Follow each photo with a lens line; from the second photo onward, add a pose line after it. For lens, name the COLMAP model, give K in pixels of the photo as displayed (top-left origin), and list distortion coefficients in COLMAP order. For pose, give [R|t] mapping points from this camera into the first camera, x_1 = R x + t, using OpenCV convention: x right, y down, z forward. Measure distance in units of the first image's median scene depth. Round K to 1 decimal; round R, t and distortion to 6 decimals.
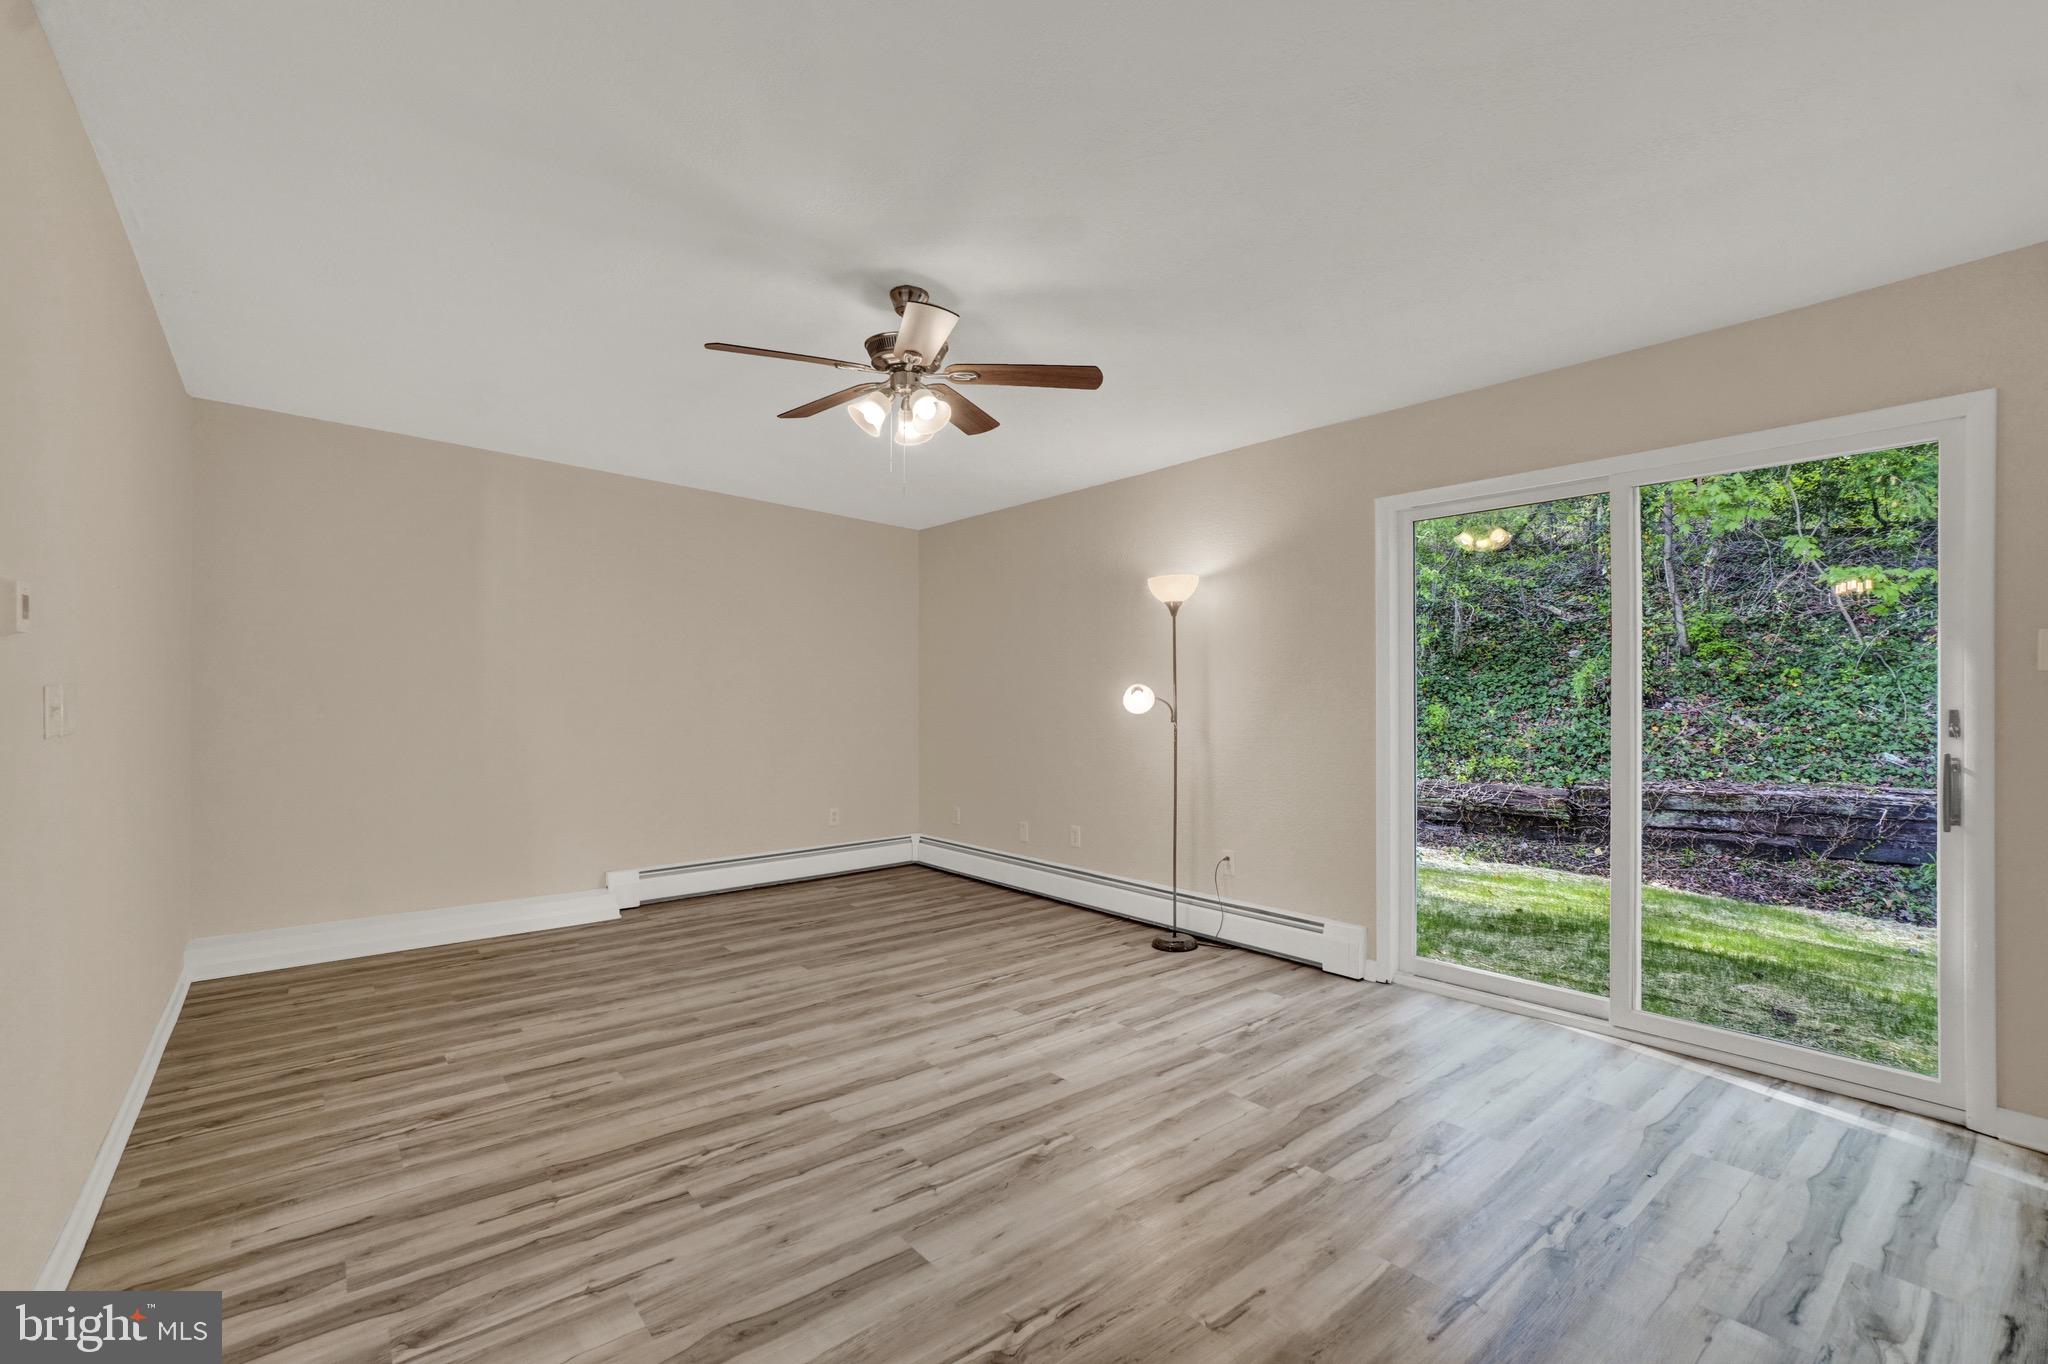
lens RADIAL K [[912.3, 0, 1038.8], [0, 912.3, 688.0], [0, 0, 1]] dist [-0.025687, 0.004479]
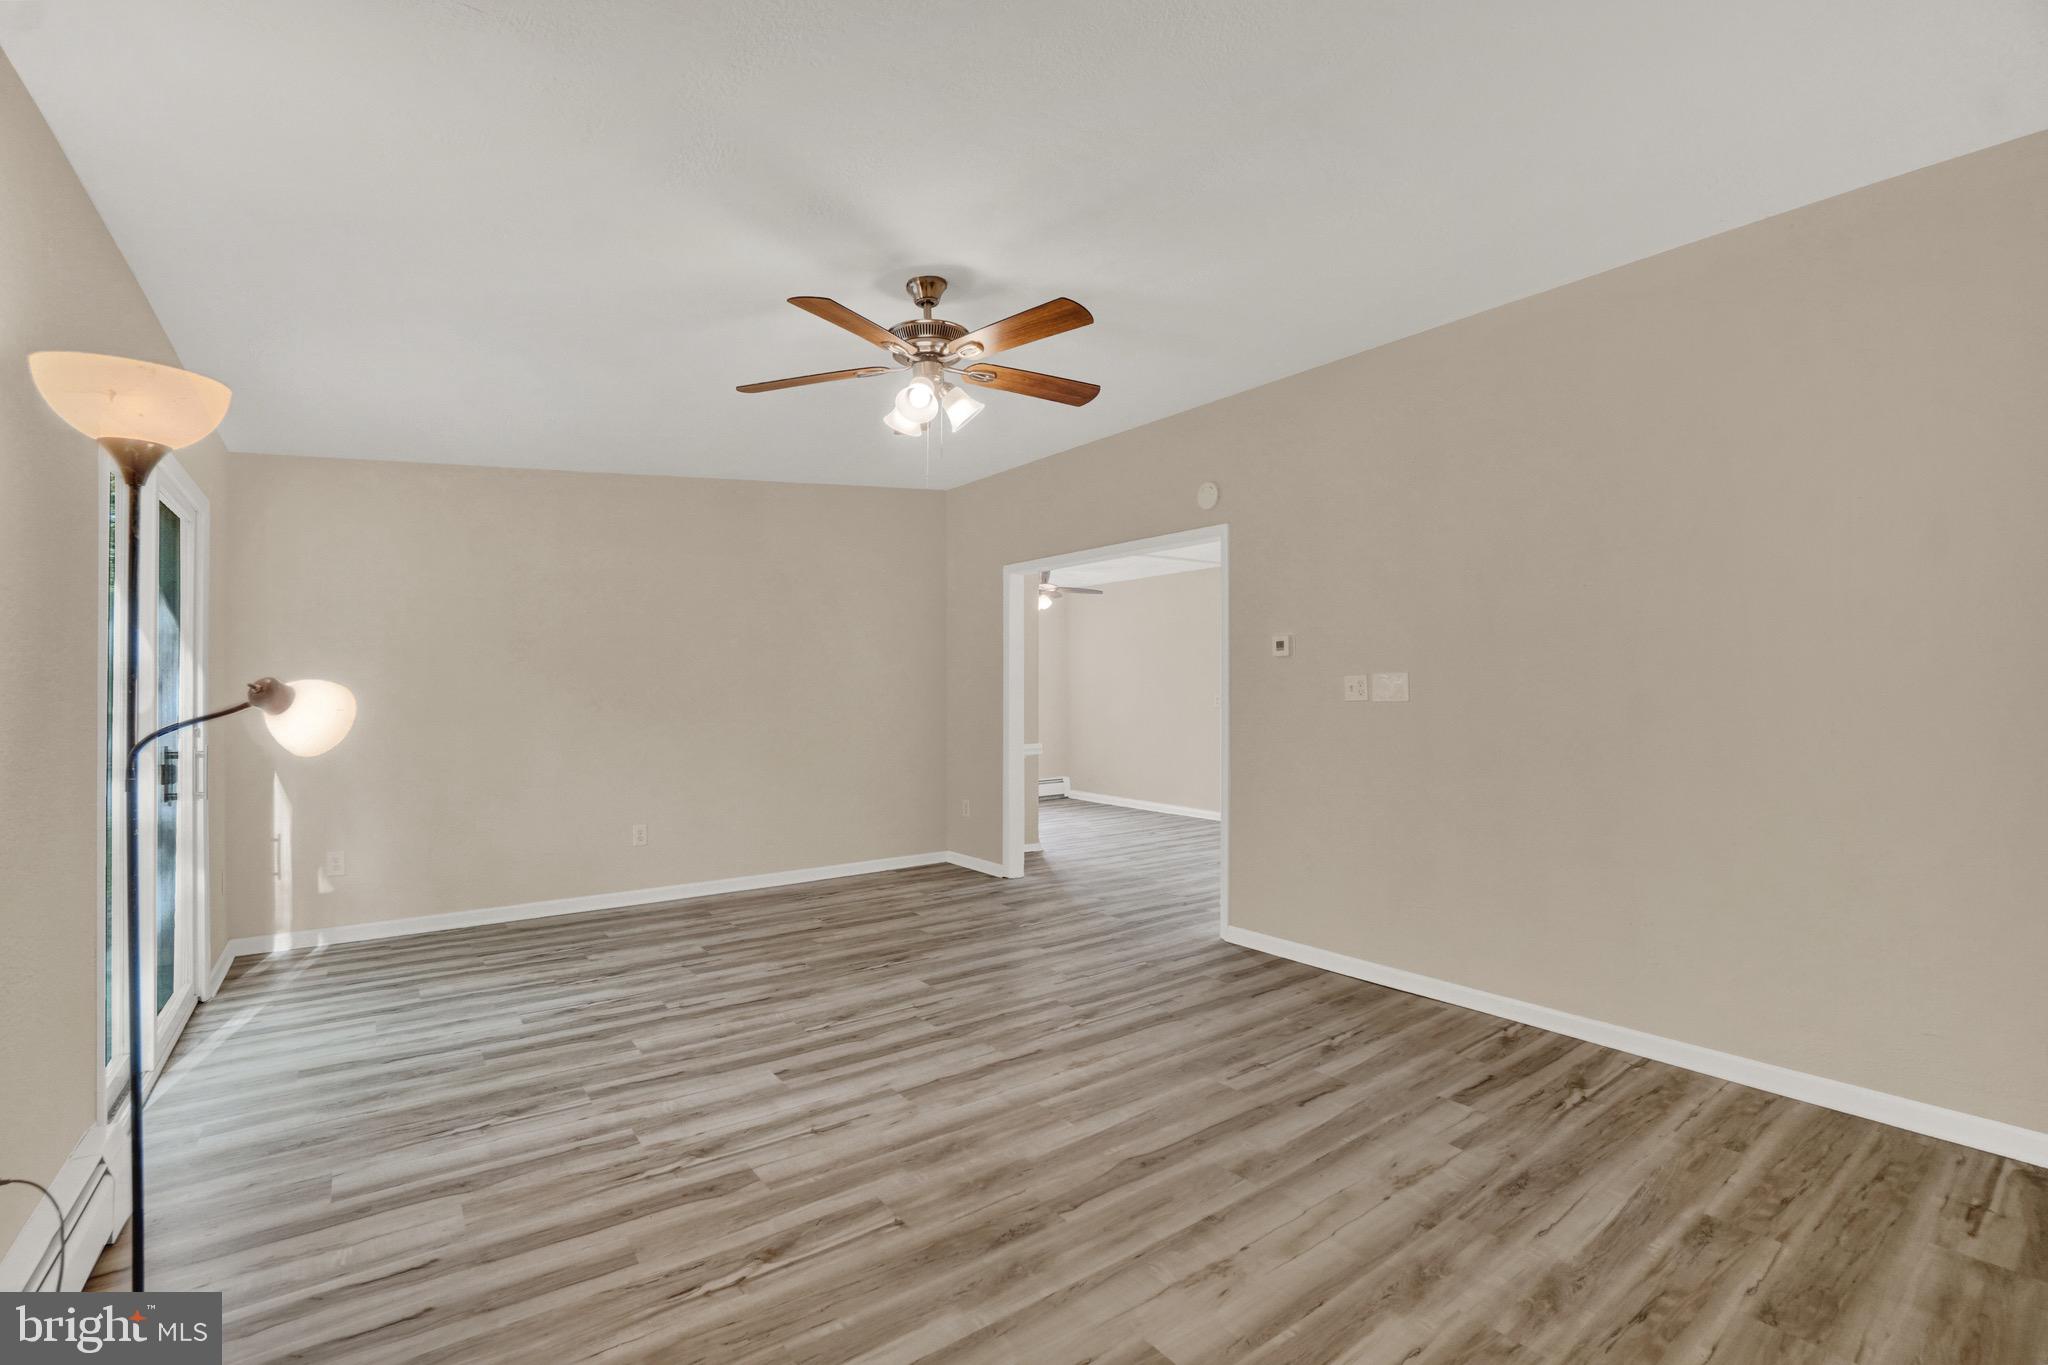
lens RADIAL K [[912.3, 0, 1028.0], [0, 912.3, 680.3], [0, 0, 1]] dist [-0.025687, 0.004479]
pose [[-0.998353, 0.016180, 0.055039, -0.319175], [0.015499, 0.999798, -0.012784, 0.010404], [-0.055235, -0.011909, -0.998402, 2.010793]]
